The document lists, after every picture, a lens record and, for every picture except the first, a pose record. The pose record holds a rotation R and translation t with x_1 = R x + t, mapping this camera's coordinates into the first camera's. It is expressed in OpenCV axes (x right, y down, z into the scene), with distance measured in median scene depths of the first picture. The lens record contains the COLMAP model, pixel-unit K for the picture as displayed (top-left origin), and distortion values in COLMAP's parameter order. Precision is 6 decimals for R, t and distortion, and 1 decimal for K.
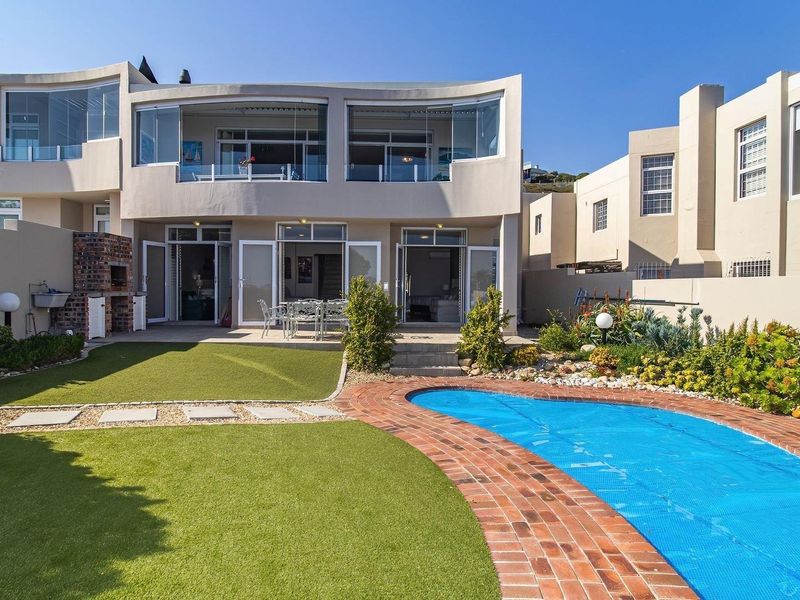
lens RADIAL K [[493.1, 0, 399.0], [0, 493.1, 299.9], [0, 0, 1]] dist [0.005310, -0.001530]
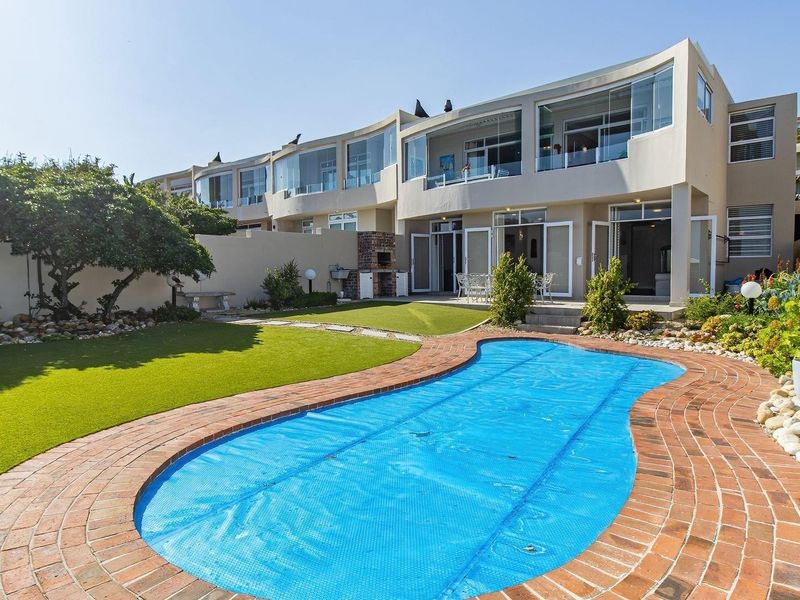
lens RADIAL K [[493.1, 0, 401.9], [0, 493.1, 299.0], [0, 0, 1]] dist [0.005310, -0.001530]
pose [[0.763991, 0.020498, -0.644902, 0.397915], [0.001046, 0.999455, 0.033006, 0.021327], [0.645226, -0.025891, 0.763553, -0.108318]]
